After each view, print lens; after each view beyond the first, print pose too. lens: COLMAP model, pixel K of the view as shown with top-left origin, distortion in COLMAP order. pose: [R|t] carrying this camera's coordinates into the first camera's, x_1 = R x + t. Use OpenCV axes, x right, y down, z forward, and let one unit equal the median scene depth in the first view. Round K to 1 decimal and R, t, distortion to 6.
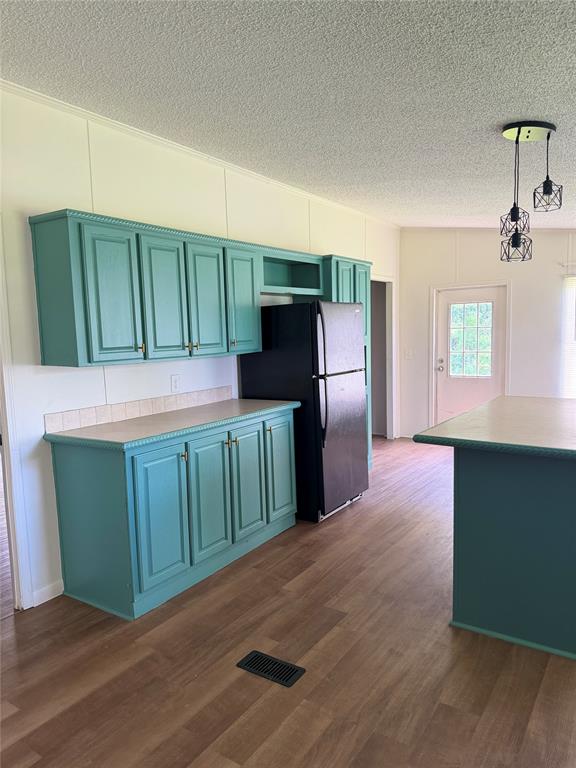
lens RADIAL K [[534.7, 0, 288.0], [0, 534.7, 384.0], [0, 0, 1]] dist [-0.001308, -0.006293]
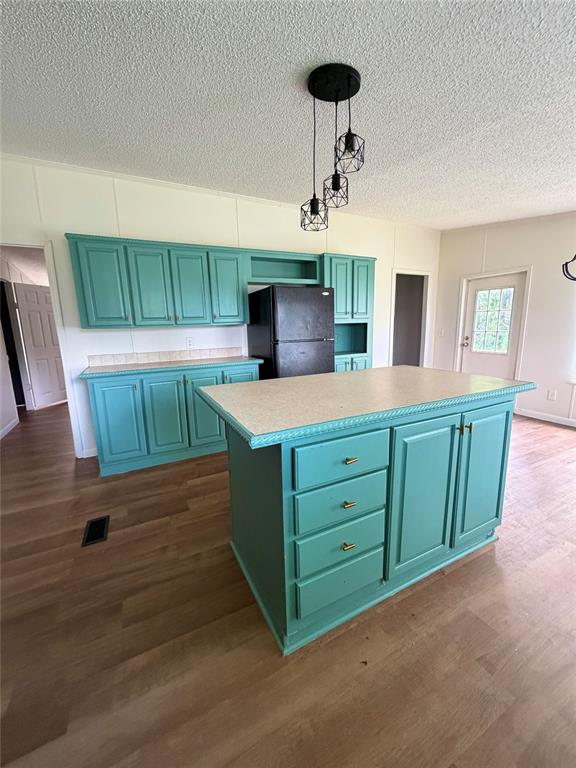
lens RADIAL K [[307.5, 0, 287.3], [0, 307.5, 379.8], [0, 0, 1]] dist [0.000495, 0.000432]
pose [[0.880146, 0.096298, -0.464833, 0.453985], [-0.052133, 0.992893, 0.106981, -0.004264], [0.471832, -0.069926, 0.878911, 0.297414]]
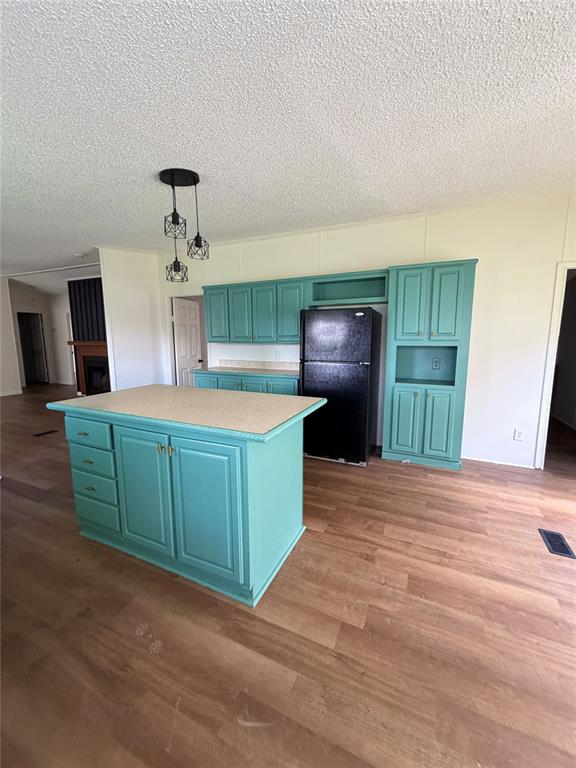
lens RADIAL K [[307.5, 0, 287.3], [0, 307.5, 379.8], [0, 0, 1]] dist [0.000495, 0.000432]
pose [[0.175293, 0.168543, -0.969982, 0.878810], [-0.101041, 0.983115, 0.152566, -0.088384], [0.979318, 0.071264, 0.189363, 0.776348]]
